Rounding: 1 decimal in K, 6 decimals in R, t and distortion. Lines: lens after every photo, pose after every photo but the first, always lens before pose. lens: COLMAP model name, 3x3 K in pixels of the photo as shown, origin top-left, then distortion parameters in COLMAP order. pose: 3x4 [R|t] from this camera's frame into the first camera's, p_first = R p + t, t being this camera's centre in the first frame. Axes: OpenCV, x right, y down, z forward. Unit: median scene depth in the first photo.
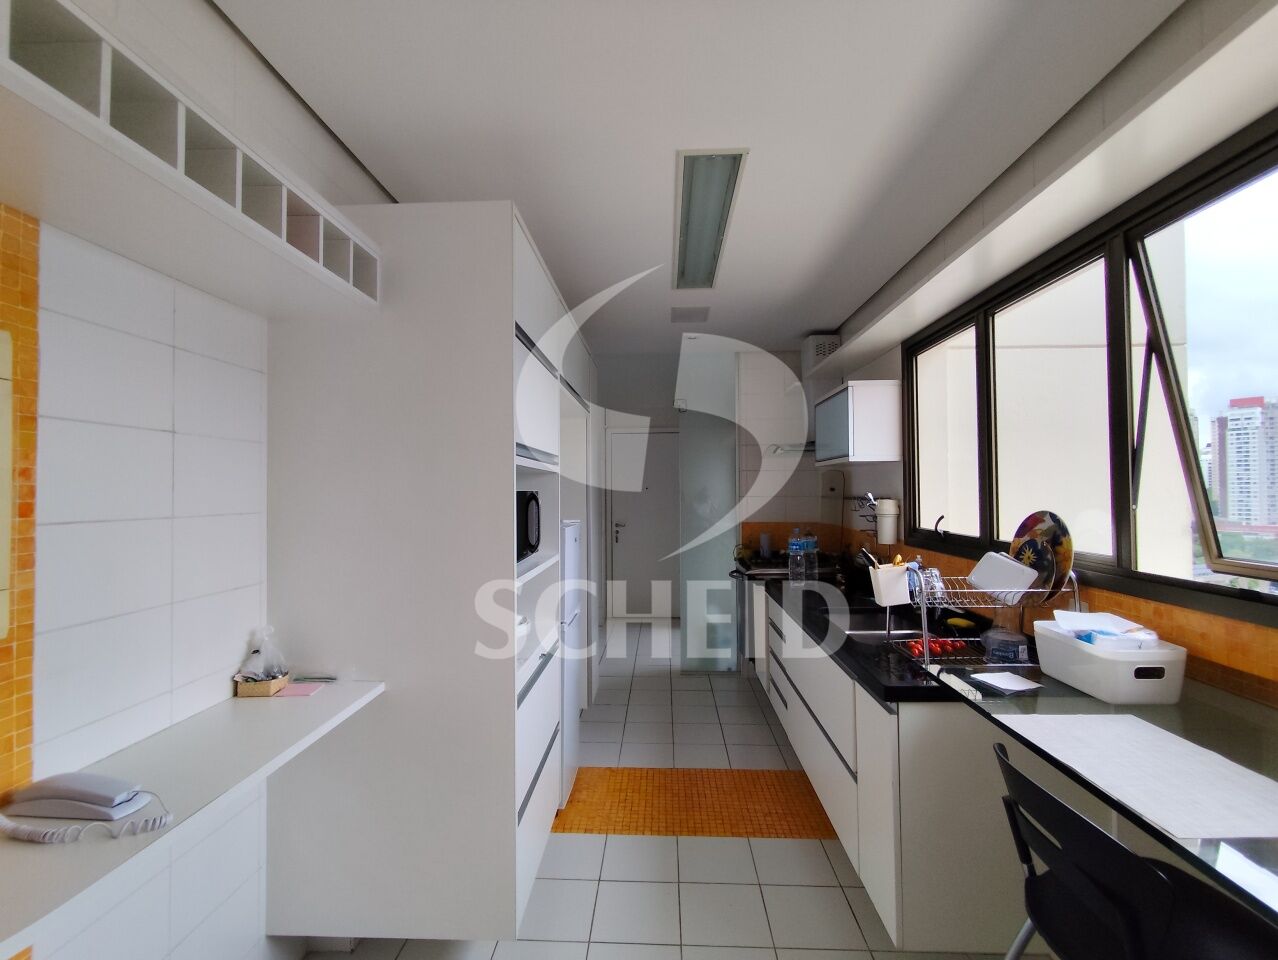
lens RADIAL K [[585.0, 0, 635.8], [0, 585.0, 479.6], [0, 0, 1]] dist [0.001211, 0.000206]
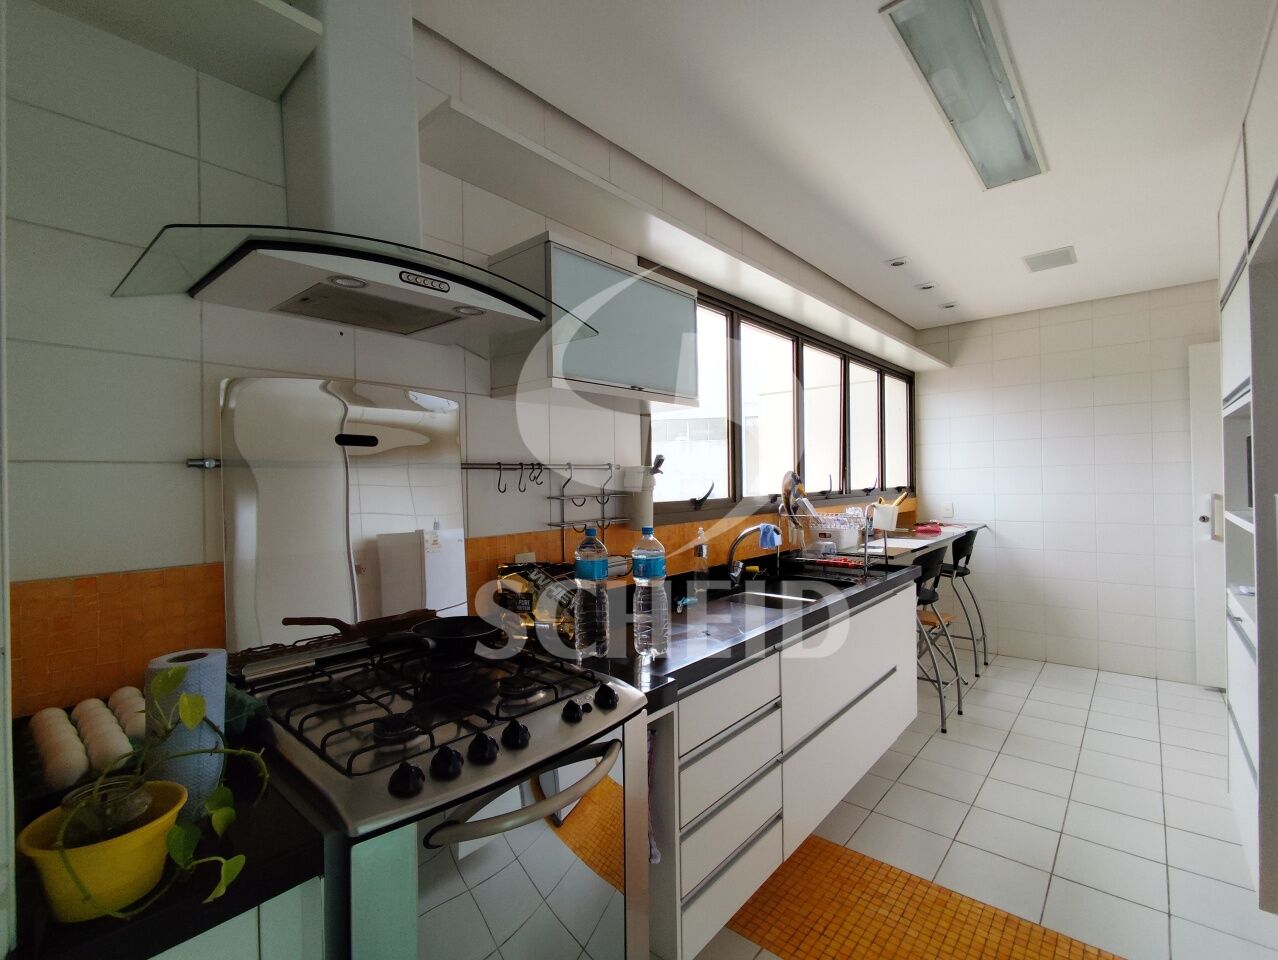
lens RADIAL K [[585.0, 0, 635.8], [0, 585.0, 479.6], [0, 0, 1]] dist [0.001211, 0.000206]
pose [[-0.785616, 0.020953, 0.618360, 0.004436], [0.011559, 0.999749, -0.019190, 0.075271], [-0.618607, -0.007929, -0.785661, 1.849972]]
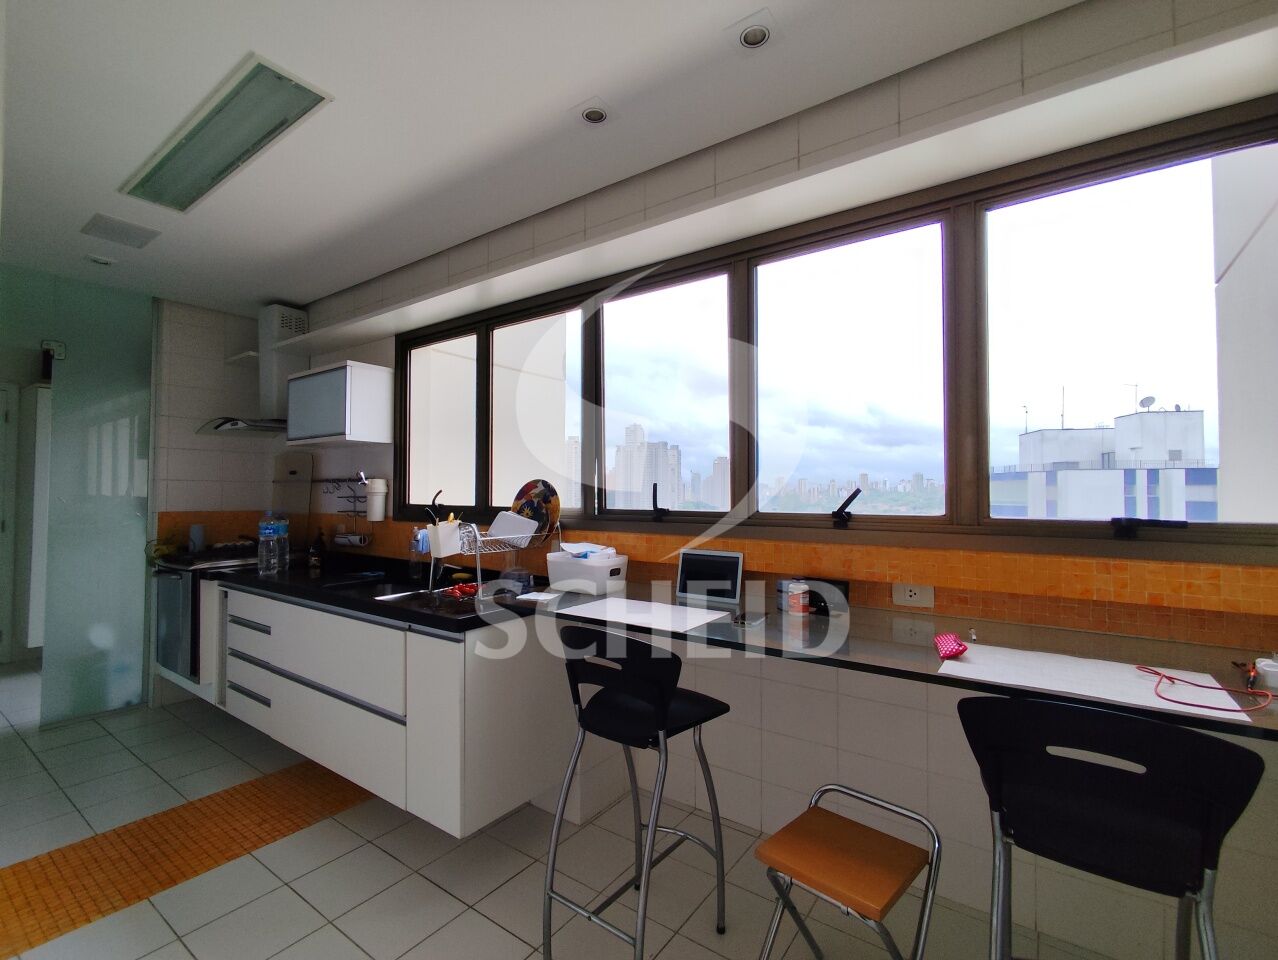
lens RADIAL K [[585.0, 0, 635.8], [0, 585.0, 479.6], [0, 0, 1]] dist [0.001211, 0.000206]
pose [[0.544543, 0.029090, 0.838228, -0.242621], [-0.021381, 0.999555, -0.020799, 0.056162], [-0.838460, -0.006596, 0.544922, 0.036550]]
